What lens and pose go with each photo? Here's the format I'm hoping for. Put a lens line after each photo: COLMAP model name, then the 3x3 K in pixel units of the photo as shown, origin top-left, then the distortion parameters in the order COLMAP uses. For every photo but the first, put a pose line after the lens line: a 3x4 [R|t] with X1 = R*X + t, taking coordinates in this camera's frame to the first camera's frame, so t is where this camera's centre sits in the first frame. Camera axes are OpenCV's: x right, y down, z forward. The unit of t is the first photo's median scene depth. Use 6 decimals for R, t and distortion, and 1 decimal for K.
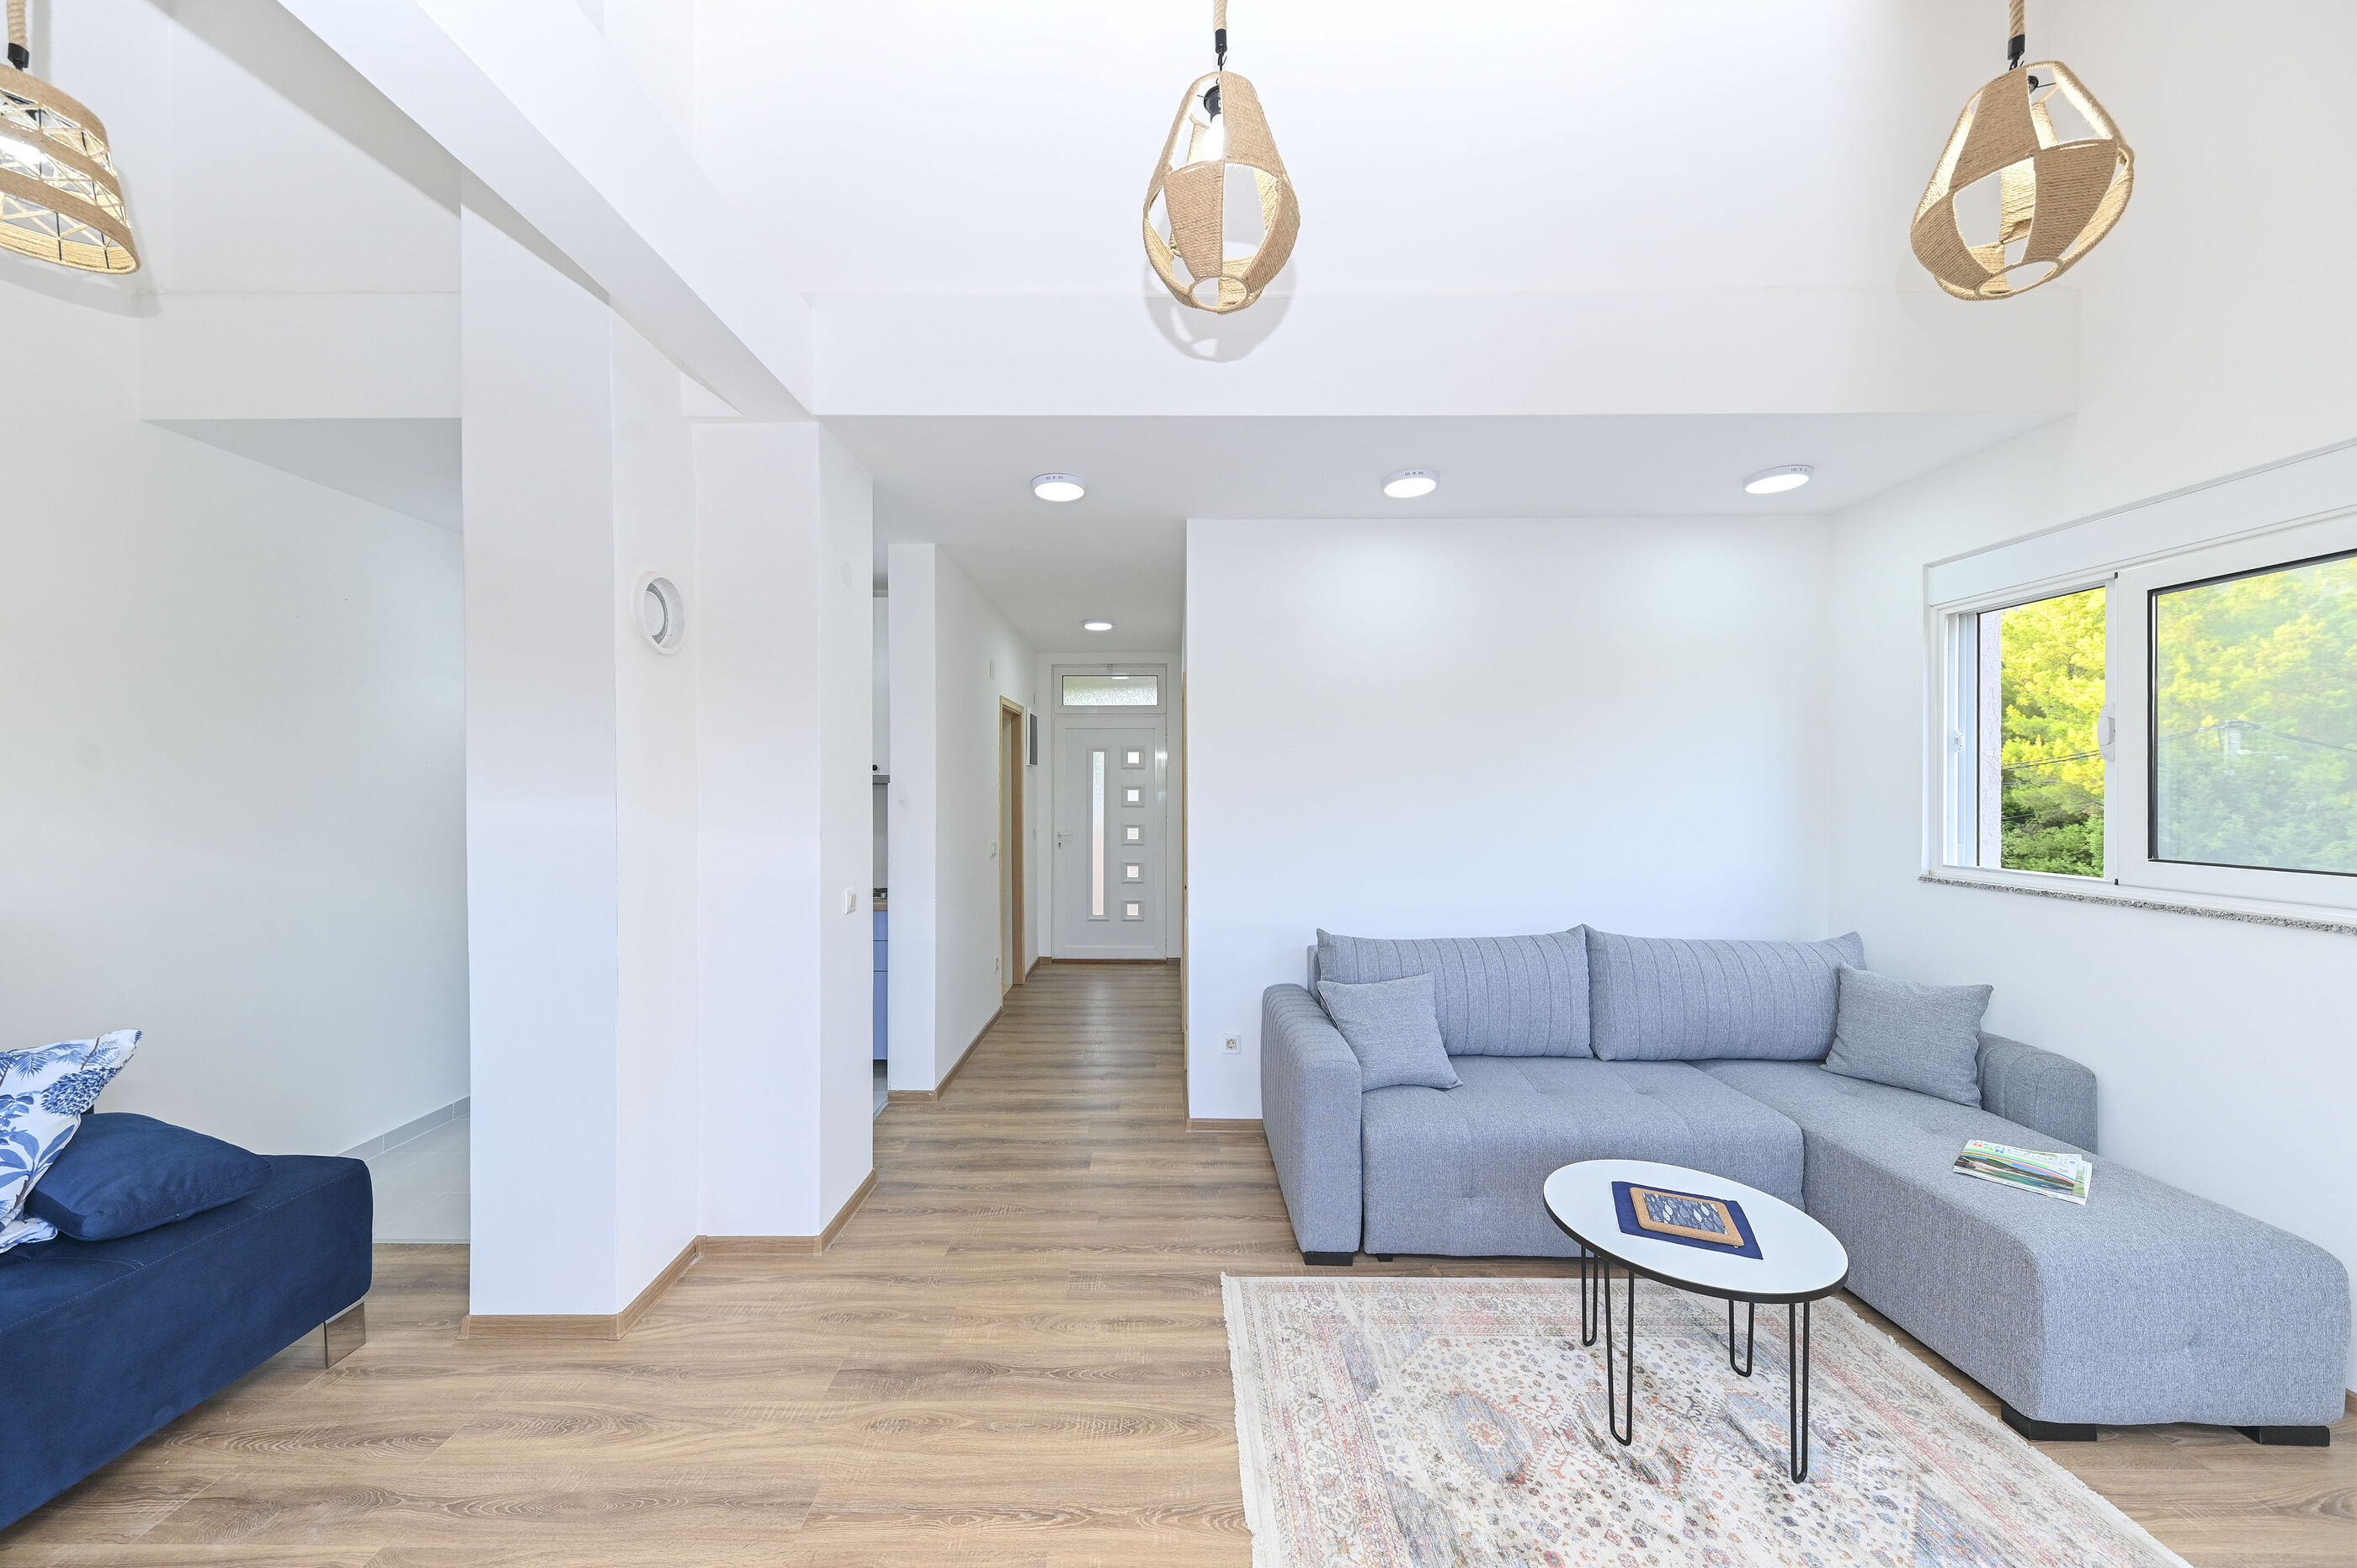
lens RADIAL K [[837.9, 0, 1173.5], [0, 837.9, 788.5], [0, 0, 1]] dist [-0.013619, -0.000734]
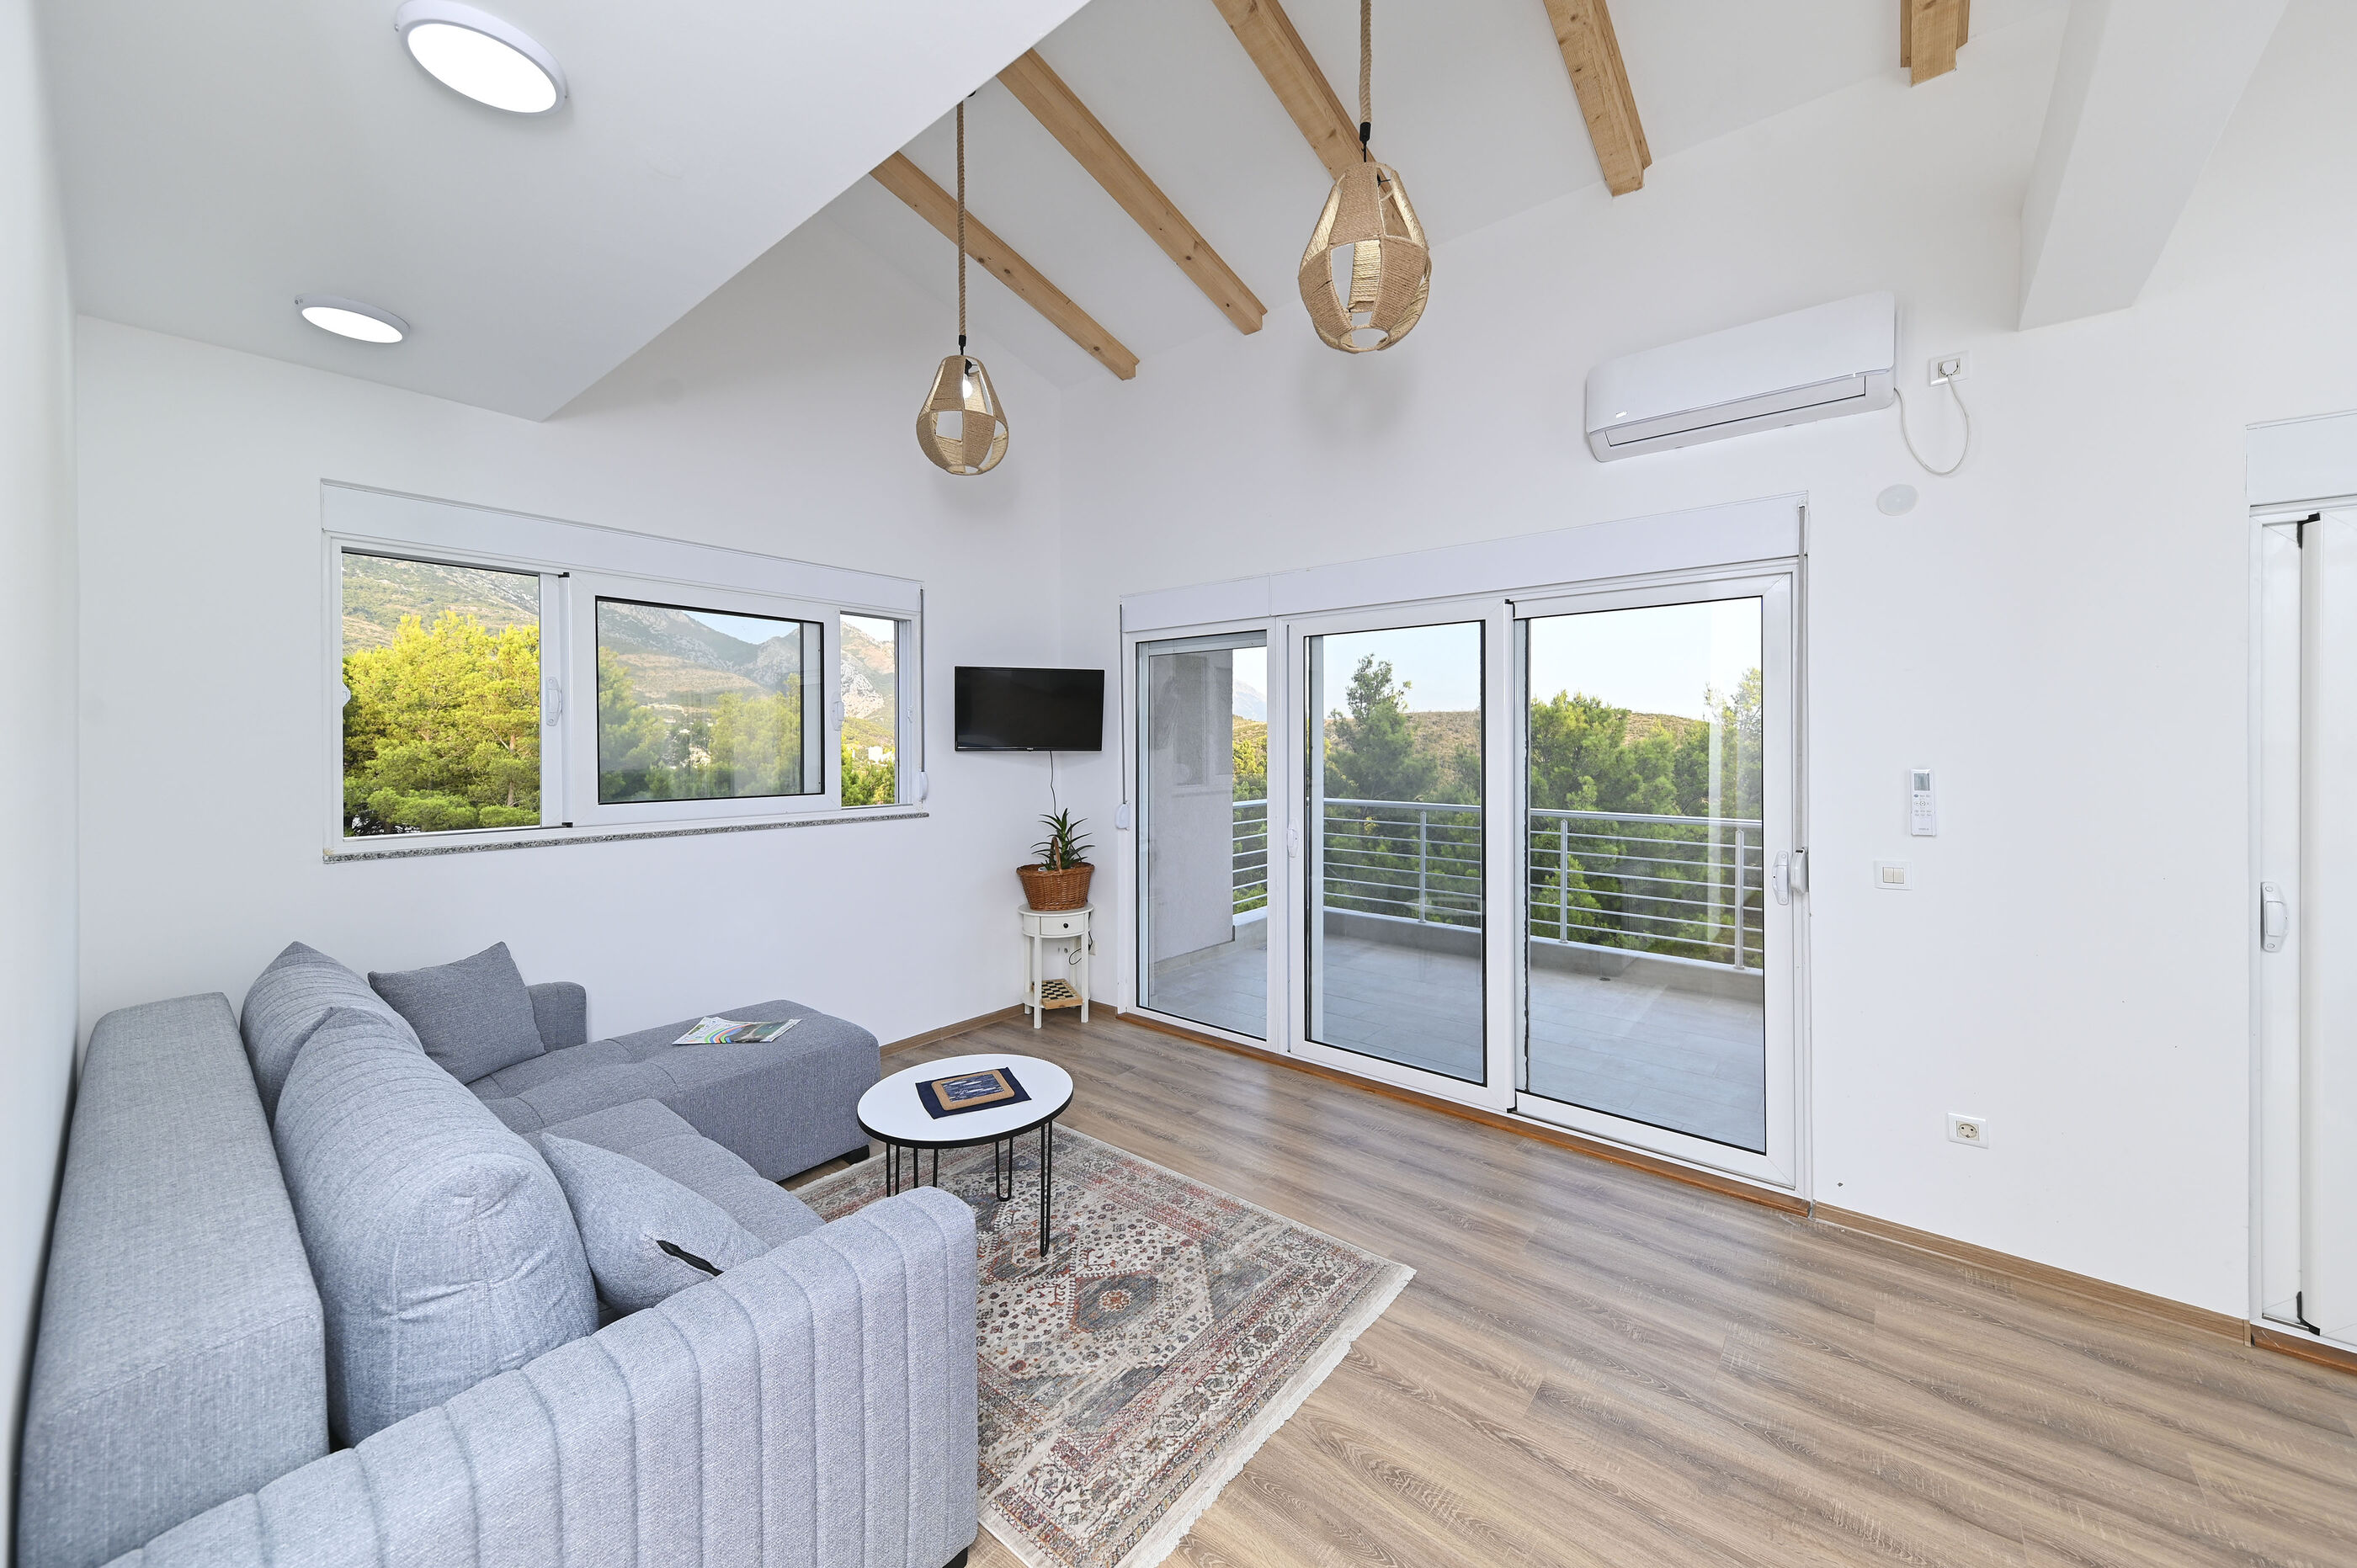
lens RADIAL K [[837.9, 0, 1162.4], [0, 837.9, 757.5], [0, 0, 1]] dist [-0.013619, -0.000734]
pose [[-0.755045, -0.004451, 0.655658, -0.407221], [0.001279, 0.999965, 0.008260, 0.006420], [-0.655672, 0.007075, -0.755013, 1.705269]]
